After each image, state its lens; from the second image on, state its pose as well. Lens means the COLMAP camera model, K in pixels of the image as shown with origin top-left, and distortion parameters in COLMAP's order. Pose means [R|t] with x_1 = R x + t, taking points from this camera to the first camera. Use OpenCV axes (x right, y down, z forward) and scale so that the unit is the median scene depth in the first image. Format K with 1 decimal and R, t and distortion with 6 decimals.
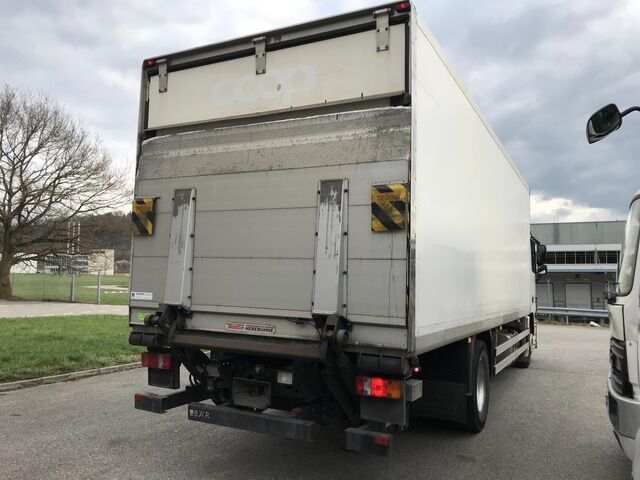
lens RADIAL K [[525.1, 0, 300.0], [0, 525.1, 238.9], [0, 0, 1]] dist [0.072464, -0.003990]
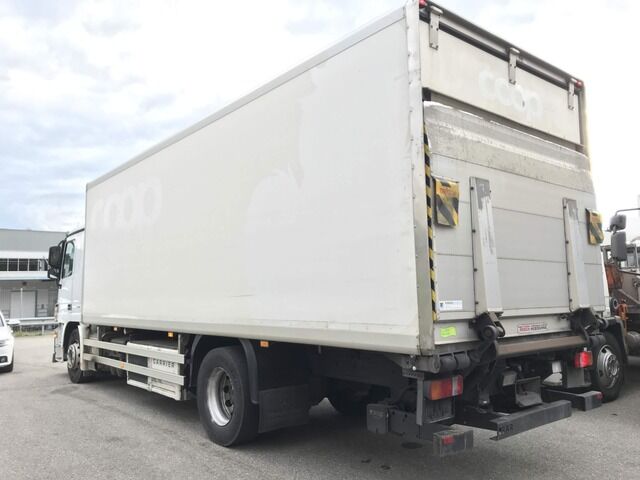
lens RADIAL K [[525.1, 0, 319.5], [0, 525.1, 238.0], [0, 0, 1]] dist [0.072464, -0.003990]
pose [[0.360250, 0.062992, 0.930726, -1.127220], [-0.046057, 0.997702, -0.049698, 0.058758], [-0.931718, -0.024963, 0.362324, 0.932241]]
